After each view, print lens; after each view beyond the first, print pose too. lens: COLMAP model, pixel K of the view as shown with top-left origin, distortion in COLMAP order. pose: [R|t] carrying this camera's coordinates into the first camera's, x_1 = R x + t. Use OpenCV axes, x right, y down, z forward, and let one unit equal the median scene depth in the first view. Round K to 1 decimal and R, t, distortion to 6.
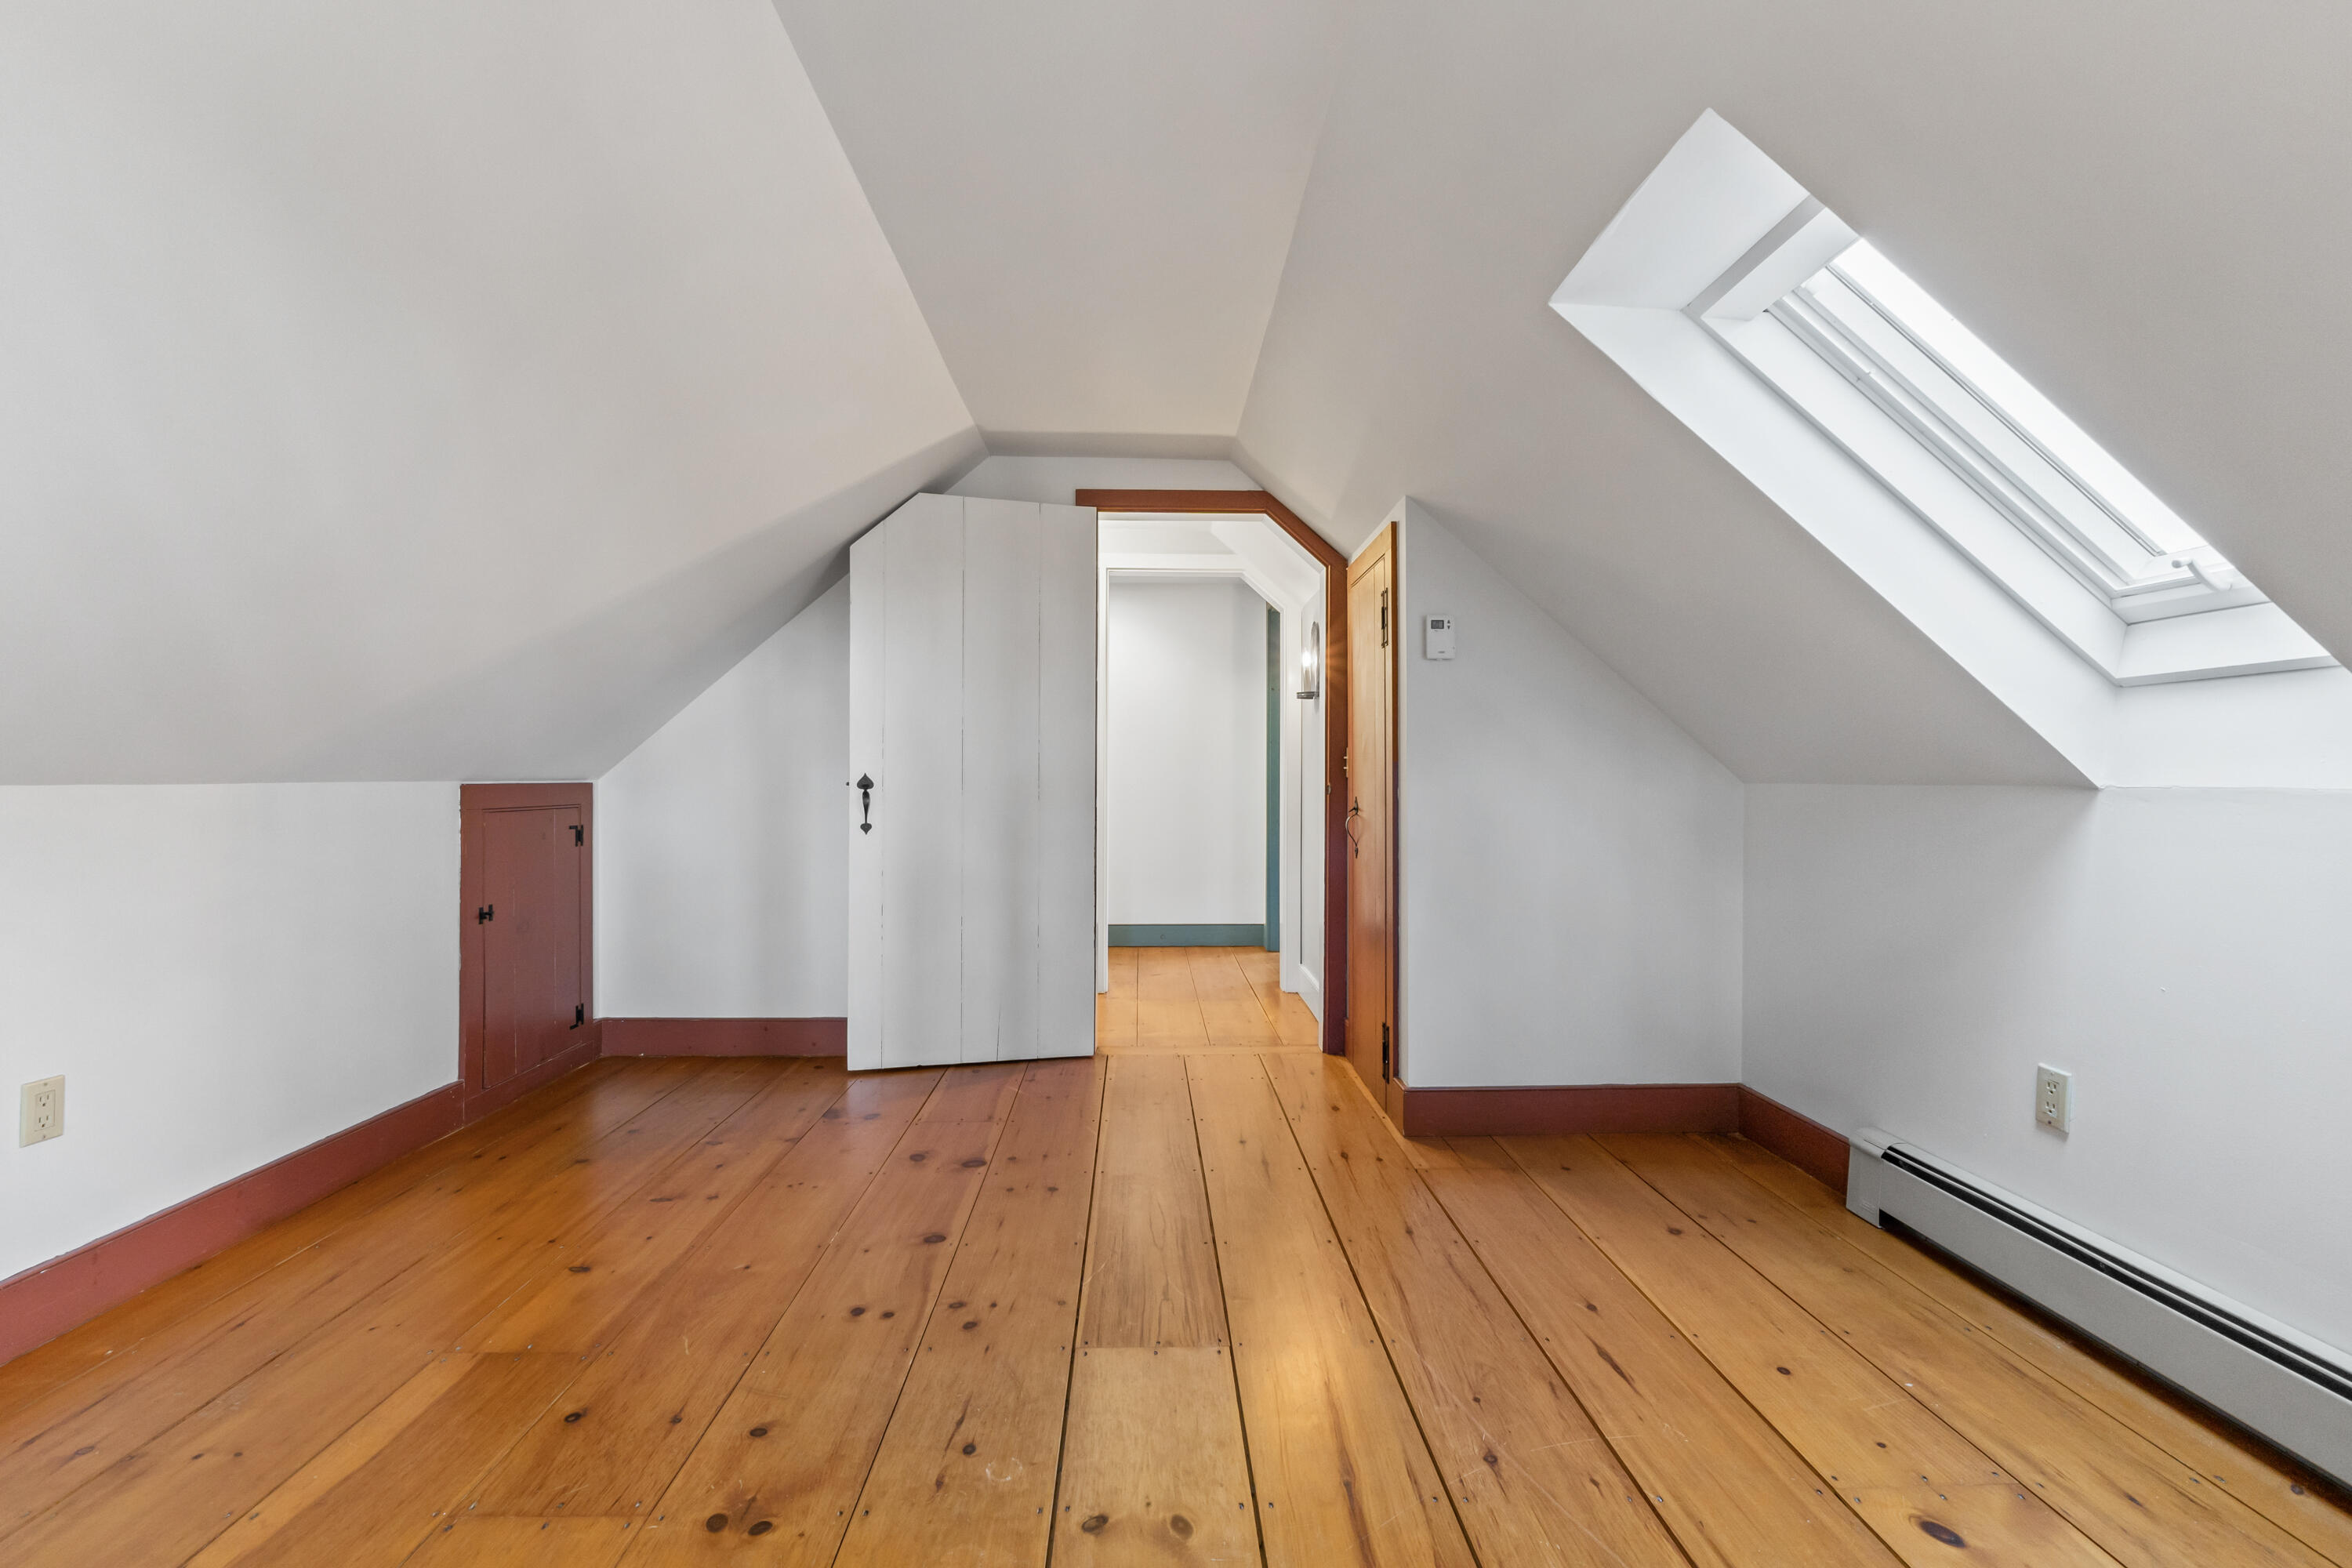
lens RADIAL K [[985.0, 0, 1177.8], [0, 985.0, 780.5], [0, 0, 1]] dist [-0.000895, -0.000378]
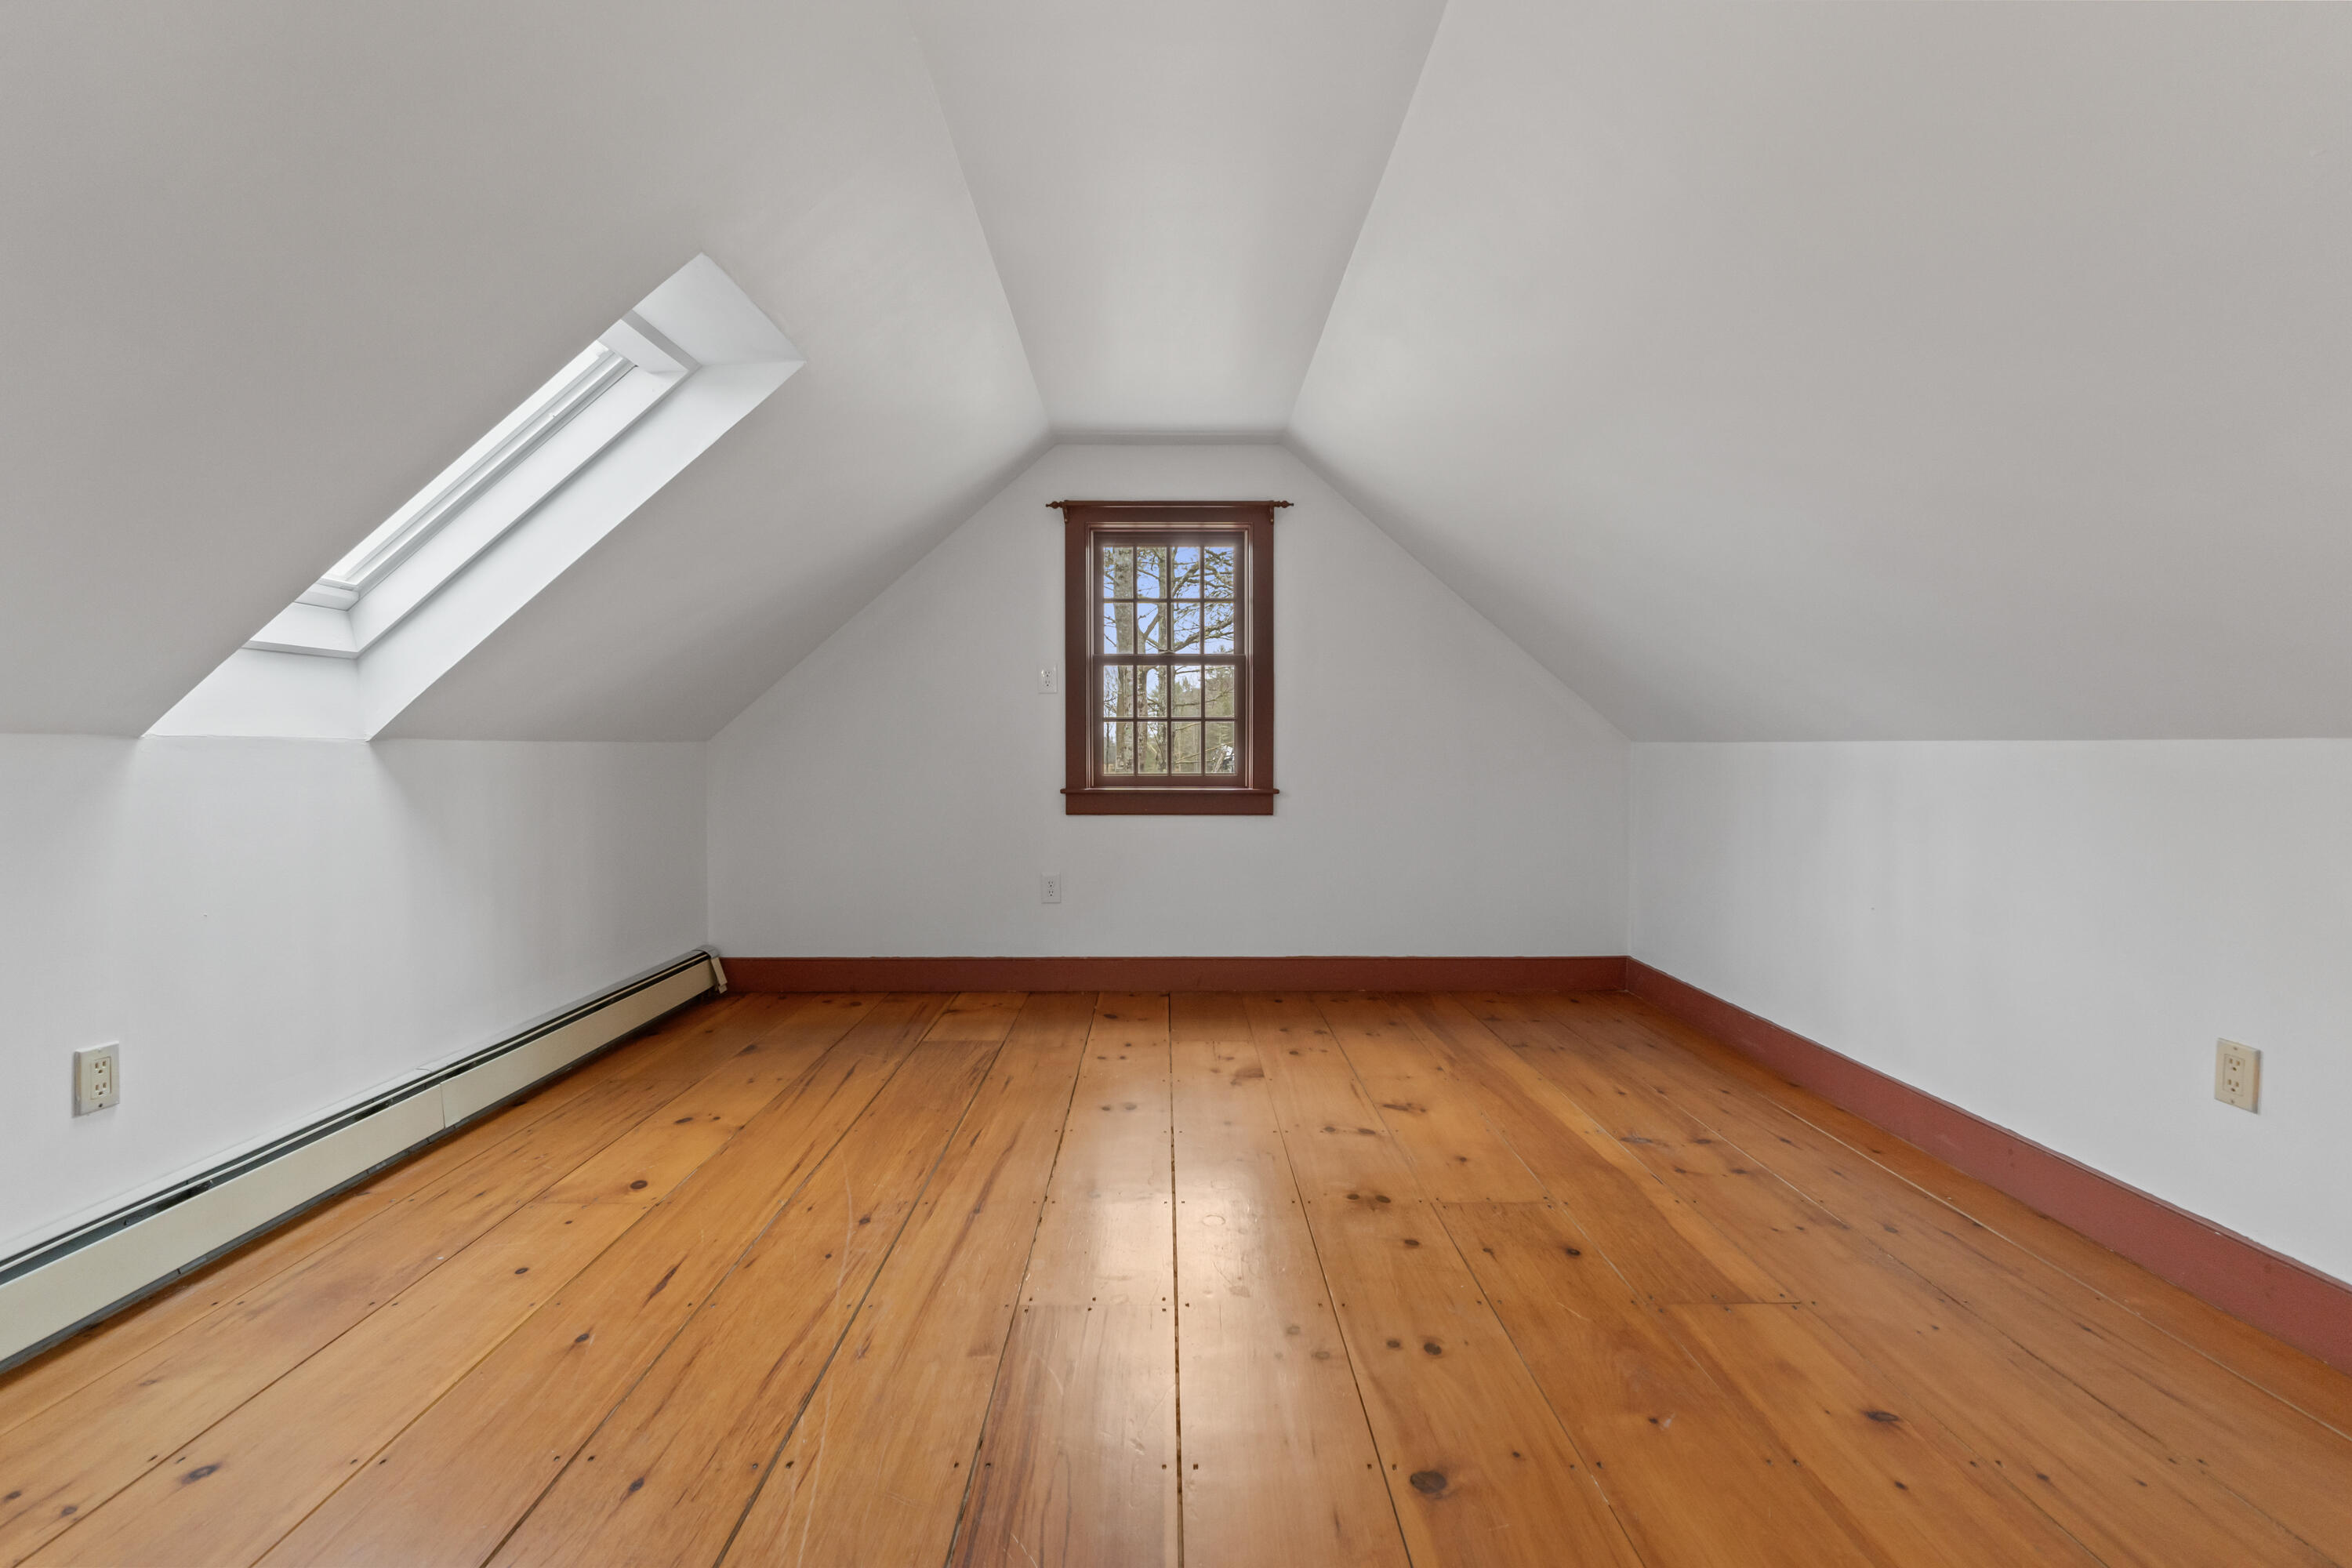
lens RADIAL K [[985.0, 0, 1174.7], [0, 985.0, 773.4], [0, 0, 1]] dist [-0.000895, -0.000378]
pose [[-0.999607, -0.006527, 0.027278, -0.131450], [-0.005878, 0.999700, 0.023772, 0.019248], [-0.027425, 0.023602, -0.999345, 2.028752]]
